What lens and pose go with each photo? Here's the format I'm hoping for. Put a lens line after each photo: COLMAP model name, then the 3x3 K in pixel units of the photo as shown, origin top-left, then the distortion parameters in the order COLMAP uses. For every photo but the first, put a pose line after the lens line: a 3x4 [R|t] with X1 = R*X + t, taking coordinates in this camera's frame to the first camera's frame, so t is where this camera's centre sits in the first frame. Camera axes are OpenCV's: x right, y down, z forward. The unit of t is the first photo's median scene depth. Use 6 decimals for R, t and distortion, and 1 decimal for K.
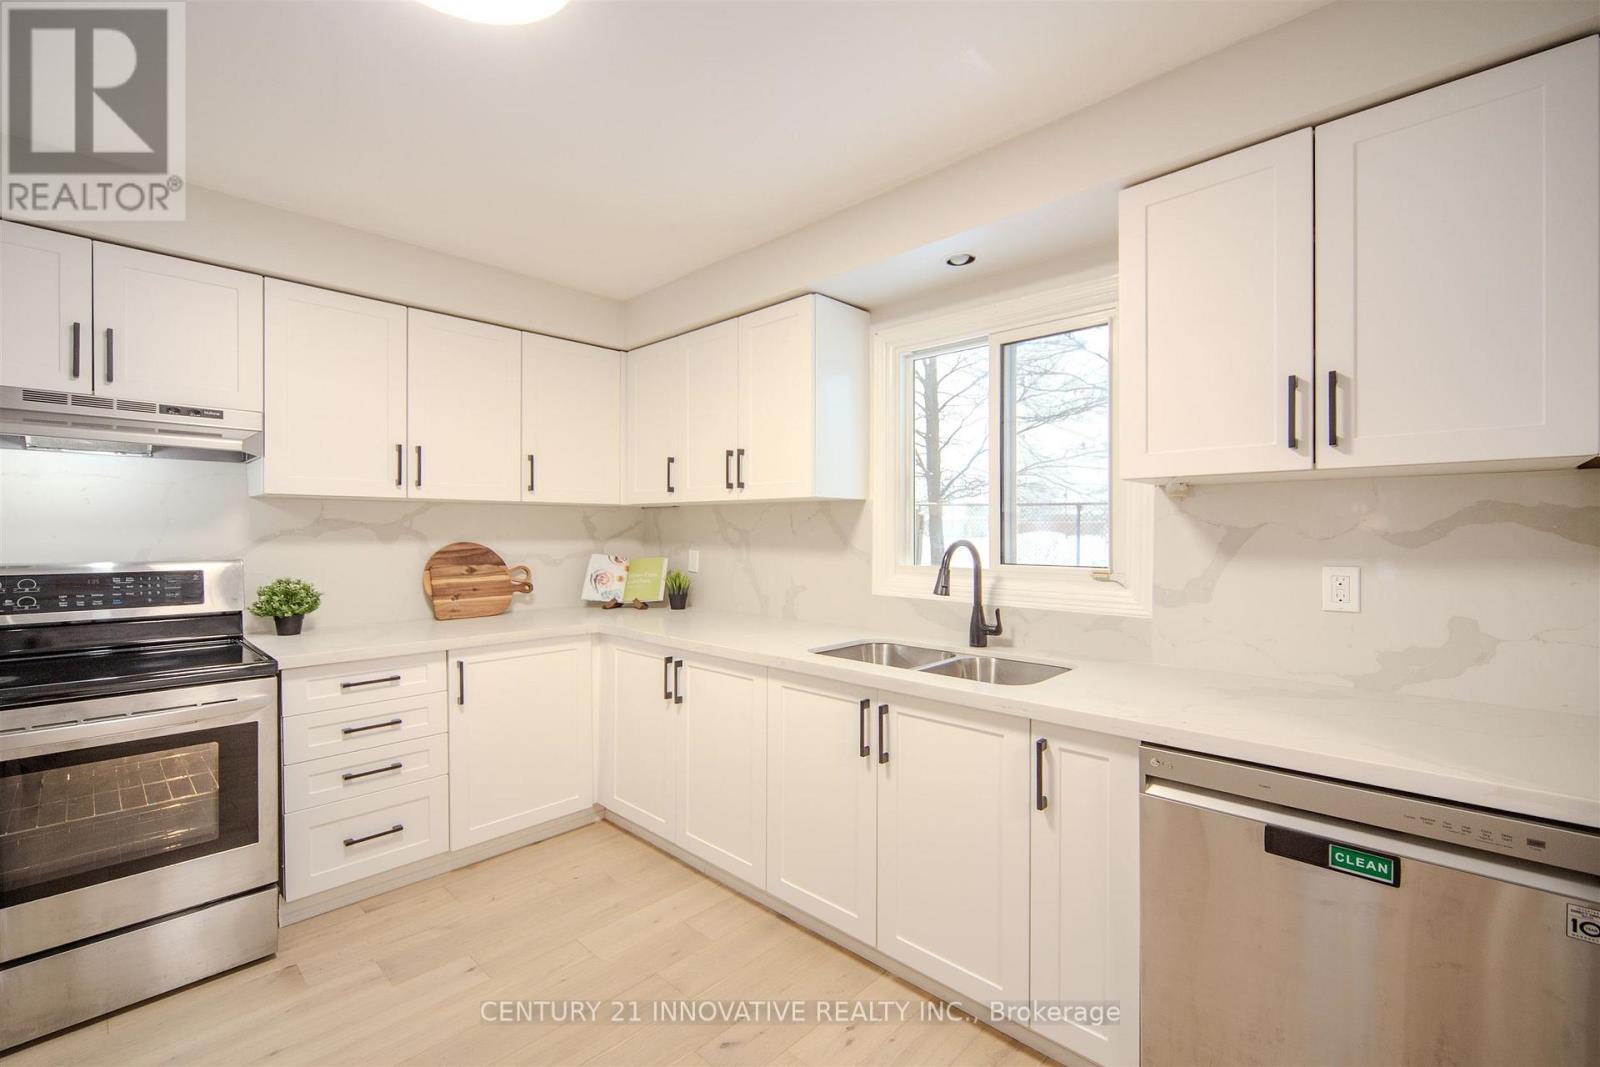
lens RADIAL K [[662.7, 0, 787.6], [0, 662.7, 533.6], [0, 0, 1]] dist [0.000031, 0.000456]
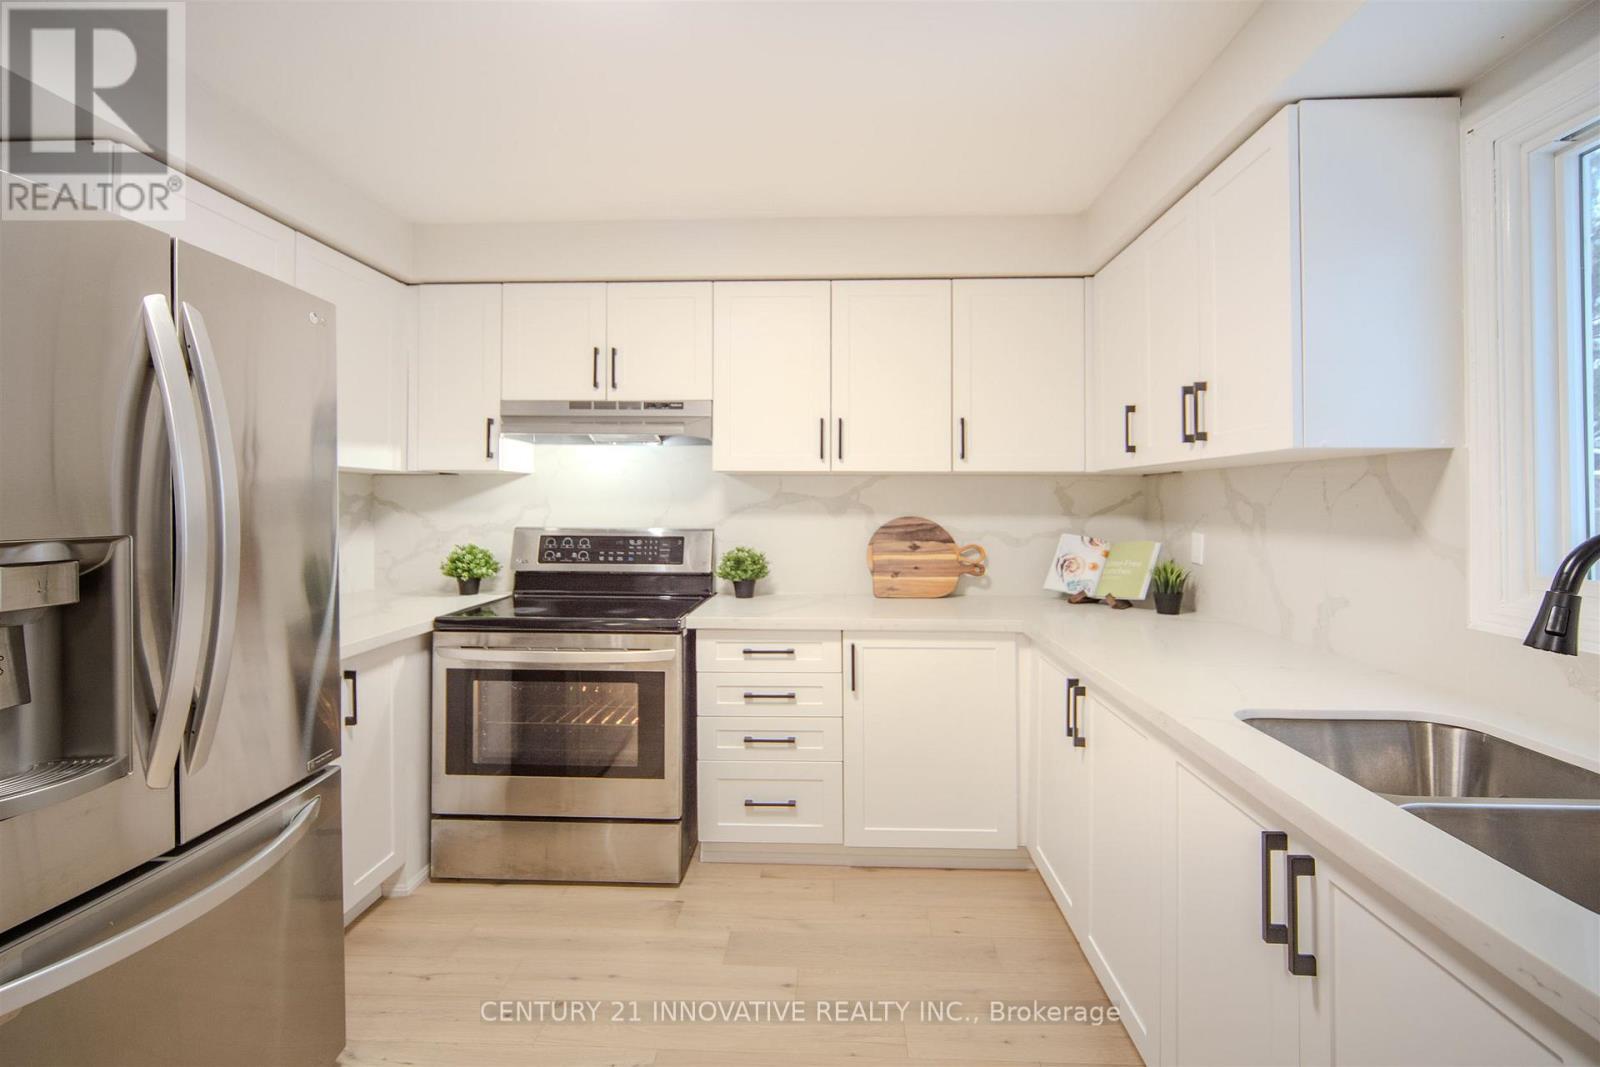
lens RADIAL K [[721.1, 0, 828.2], [0, 721.1, 492.7], [0, 0, 1]] dist [-0.002768, -0.000098]
pose [[0.683170, -0.009409, -0.730199, 0.224502], [-0.006358, 0.999802, -0.018830, -0.001355], [0.730231, 0.017507, 0.682975, 0.270977]]
